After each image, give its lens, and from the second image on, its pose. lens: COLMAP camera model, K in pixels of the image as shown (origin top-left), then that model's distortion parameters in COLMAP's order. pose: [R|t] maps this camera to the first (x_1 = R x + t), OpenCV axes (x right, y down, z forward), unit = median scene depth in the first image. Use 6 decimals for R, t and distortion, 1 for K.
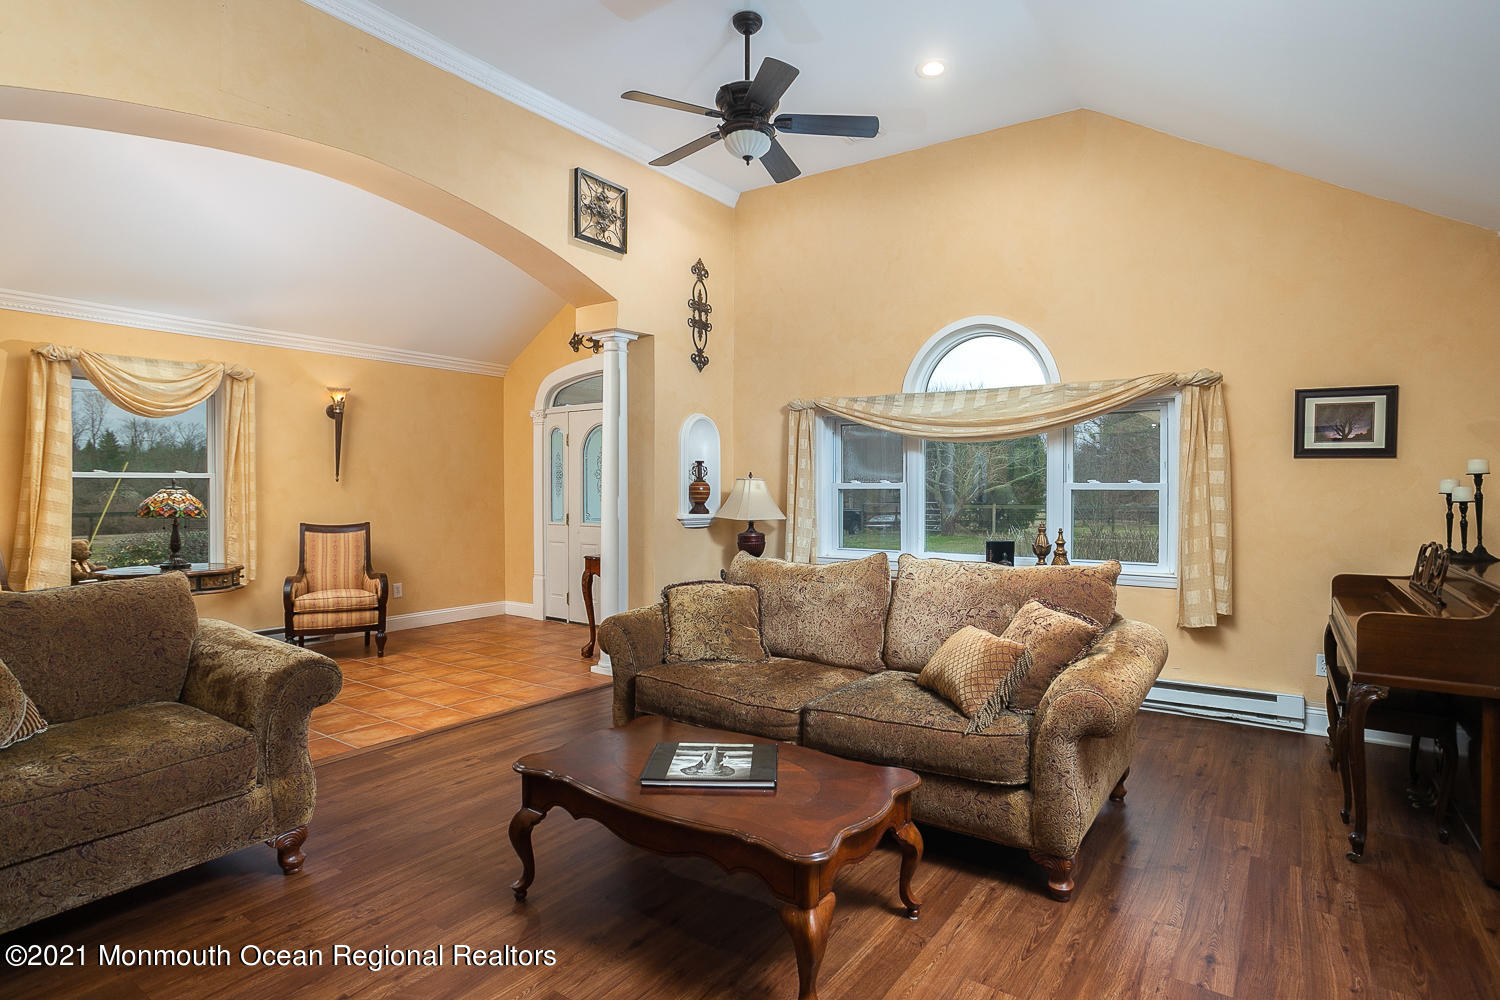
lens RADIAL K [[744.6, 0, 761.2], [0, 744.6, 488.9], [0, 0, 1]] dist [-0.022147, 0.005032]
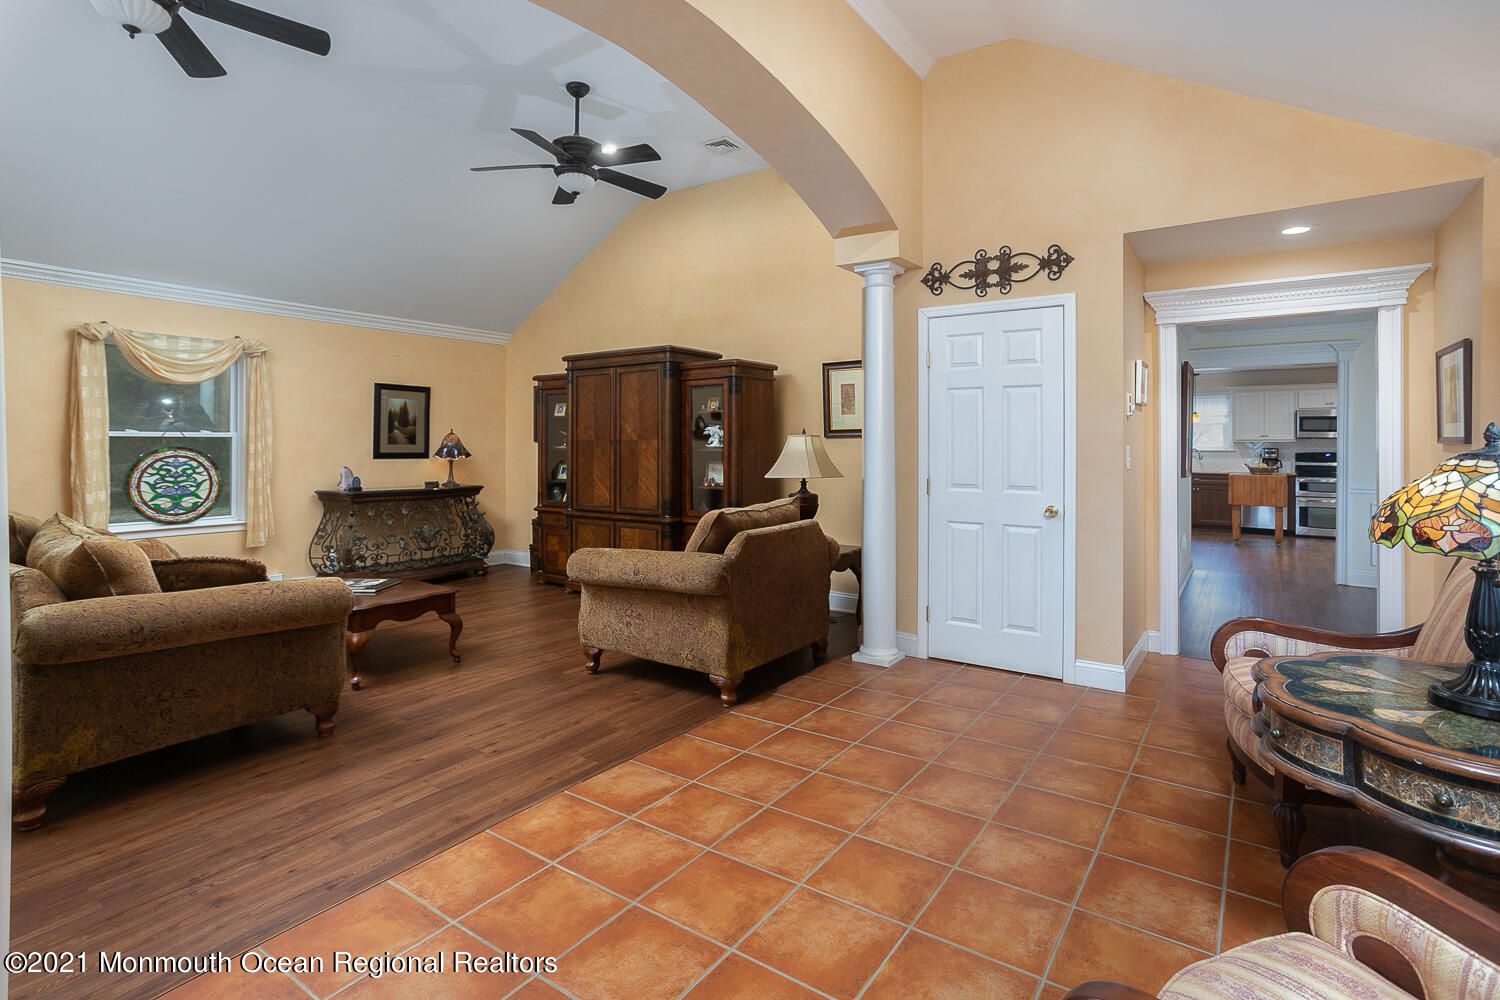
lens RADIAL K [[744.6, 0, 746.6], [0, 744.6, 435.8], [0, 0, 1]] dist [-0.022147, 0.005032]
pose [[-0.999959, 0.002754, 0.008664, -0.649906], [0.002695, 0.999973, -0.006862, 0.000953], [-0.008682, -0.006838, -0.999939, 1.734633]]
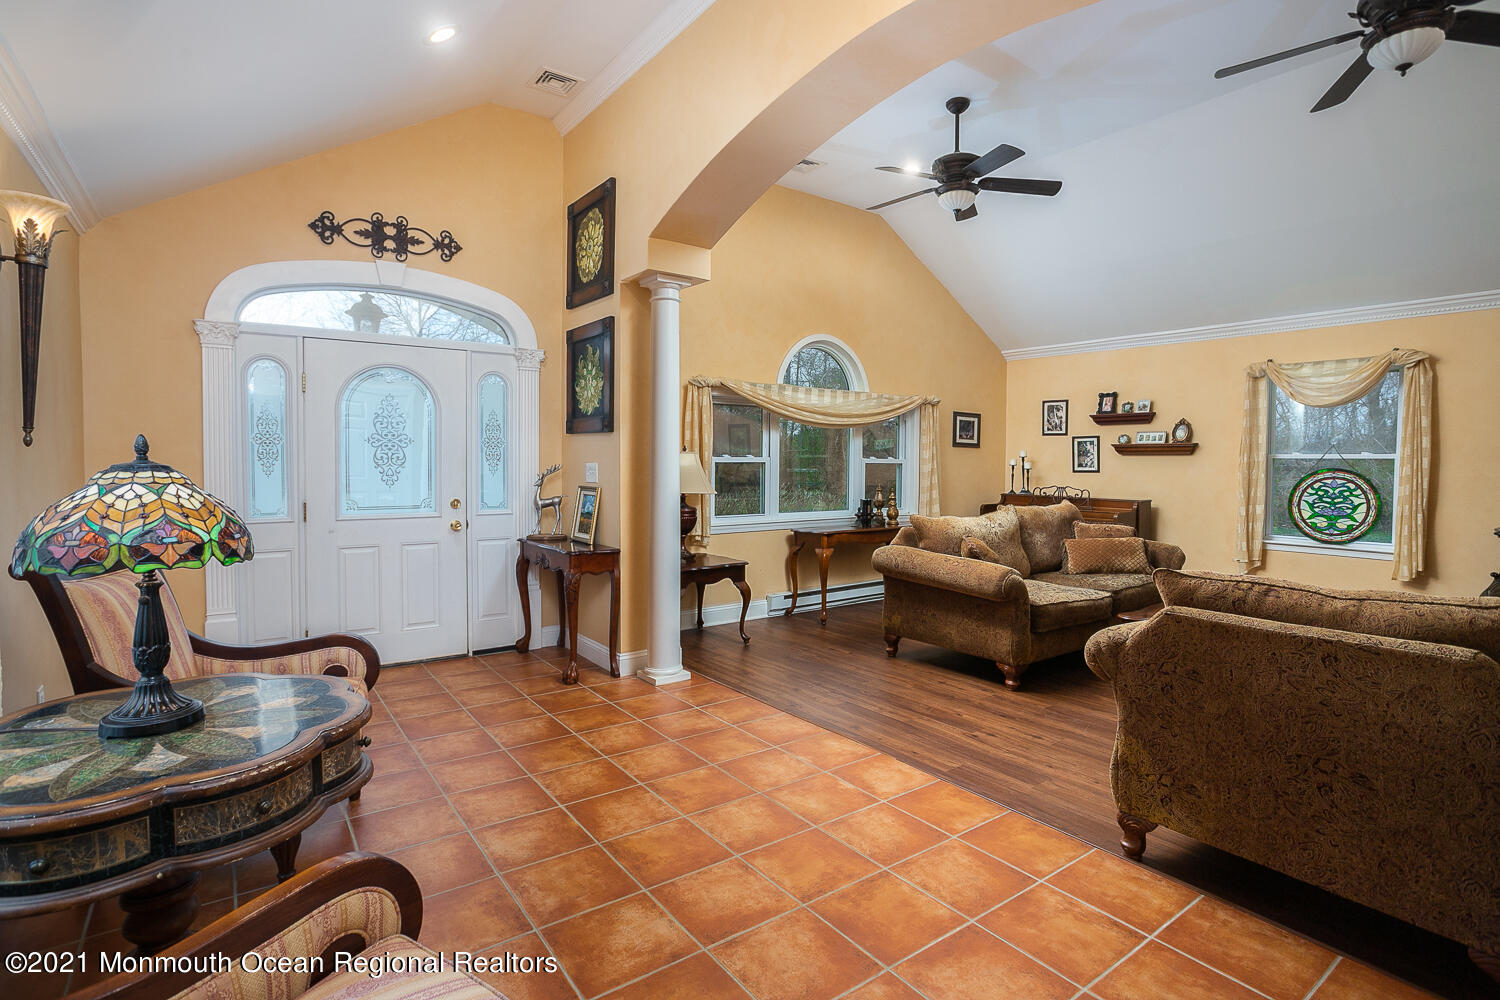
lens RADIAL K [[737.9, 0, 745.0], [0, 737.9, 491.3], [0, 0, 1]] dist [-0.037956, 0.000028]
pose [[0.341671, -0.033225, 0.939232, -1.303007], [-0.001904, 0.999348, 0.036044, 0.005505], [-0.939818, -0.014103, 0.341385, 0.888954]]
